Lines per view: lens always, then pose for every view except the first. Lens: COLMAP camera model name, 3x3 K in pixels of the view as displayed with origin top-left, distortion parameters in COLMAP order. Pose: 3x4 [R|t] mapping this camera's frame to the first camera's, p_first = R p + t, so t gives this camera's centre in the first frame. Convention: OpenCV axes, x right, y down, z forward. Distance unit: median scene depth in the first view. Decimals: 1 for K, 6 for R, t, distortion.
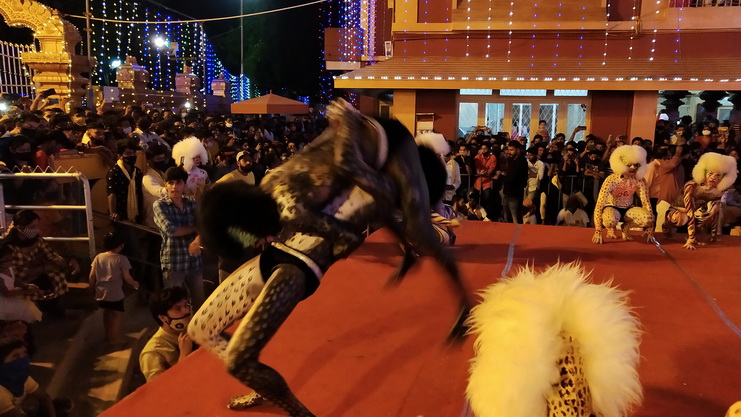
lens RADIAL K [[625.2, 0, 363.1], [0, 625.2, 209.3], [0, 0, 1]] dist [-0.004826, 0.069883]
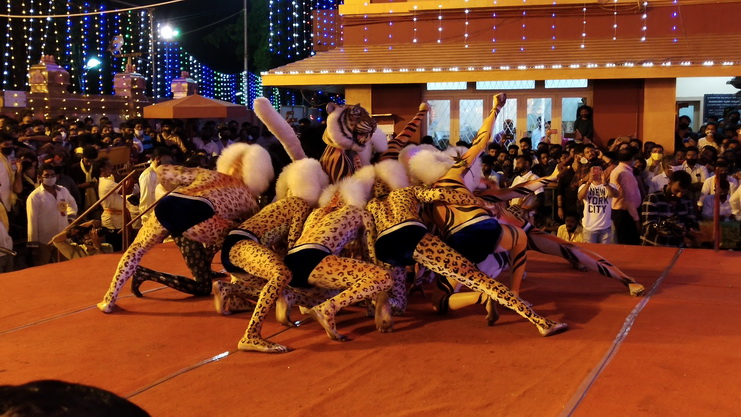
lens RADIAL K [[938.7, 0, 367.8], [0, 938.7, 206.8], [0, 0, 1]] dist [0.004206, 0.028162]
pose [[0.985267, -0.003867, -0.170979, 0.283346], [-0.007236, 0.997906, -0.064268, 0.040766], [0.170869, 0.064559, 0.983176, -0.169474]]
